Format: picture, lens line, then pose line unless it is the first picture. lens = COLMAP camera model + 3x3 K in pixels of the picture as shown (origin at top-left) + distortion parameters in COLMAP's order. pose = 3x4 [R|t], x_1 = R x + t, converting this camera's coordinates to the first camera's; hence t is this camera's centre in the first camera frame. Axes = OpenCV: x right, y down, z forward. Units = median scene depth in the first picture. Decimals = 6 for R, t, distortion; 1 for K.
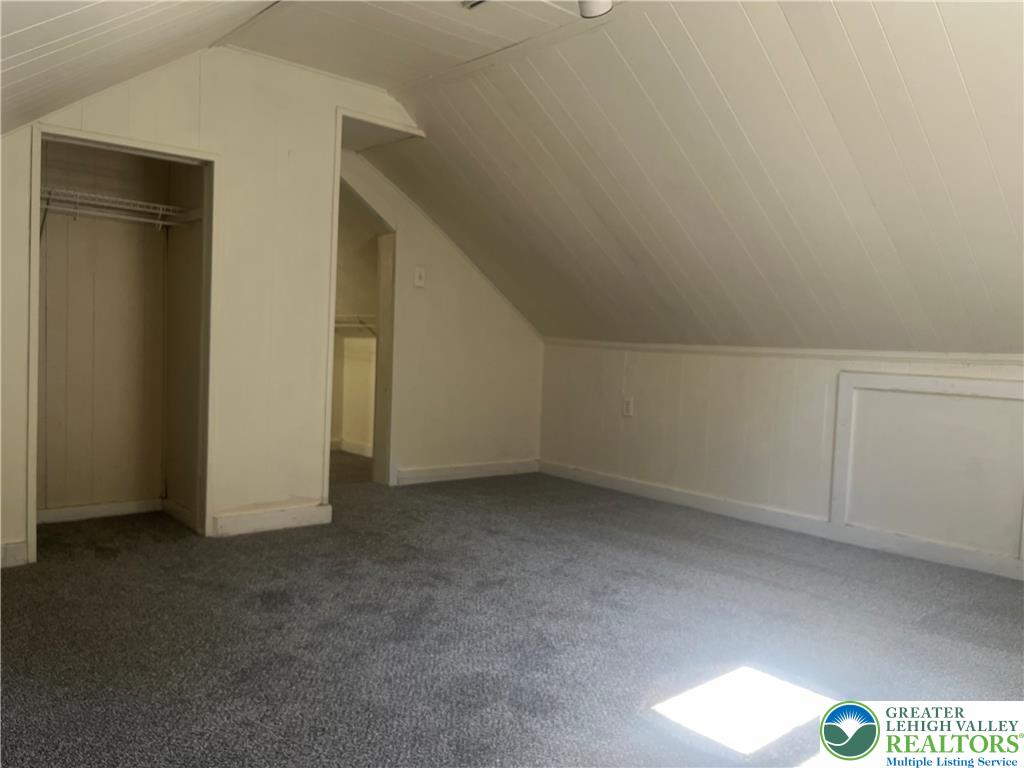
lens RADIAL K [[783.2, 0, 517.2], [0, 783.2, 384.3], [0, 0, 1]] dist [0.026612, -0.006289]
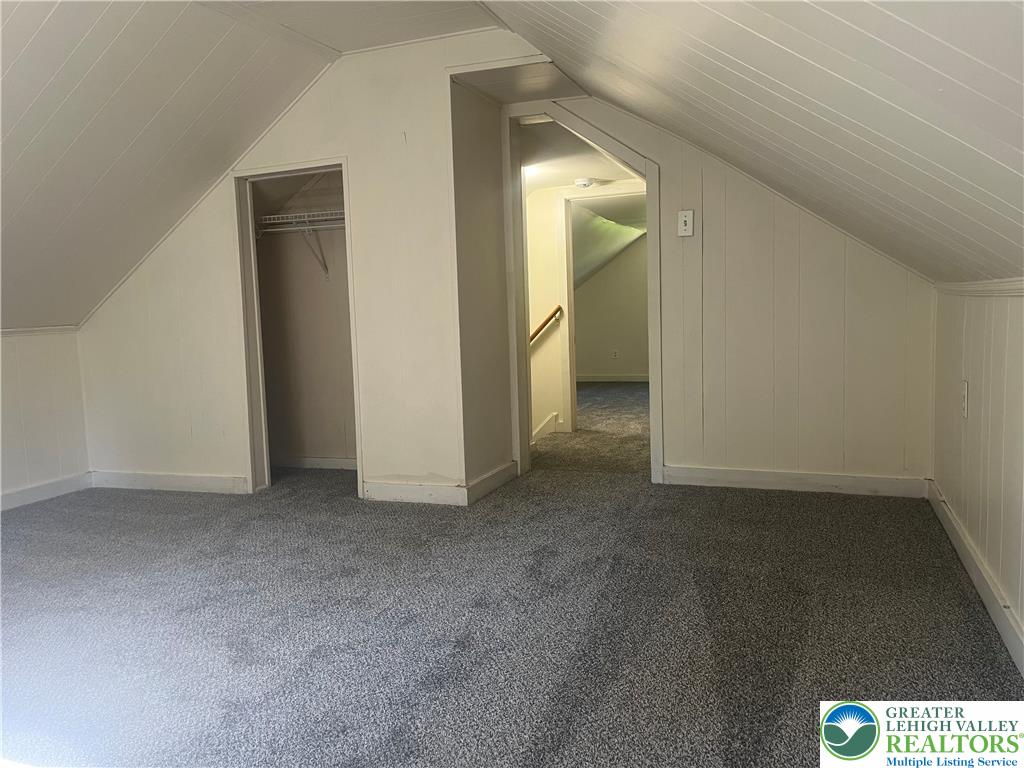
lens RADIAL K [[783.2, 0, 517.2], [0, 783.2, 384.3], [0, 0, 1]] dist [0.026612, -0.006289]
pose [[0.456026, 0.032914, -0.889357, 0.646766], [0.005566, 0.999191, 0.039833, -0.011617], [0.889949, -0.023115, 0.455474, 0.624160]]
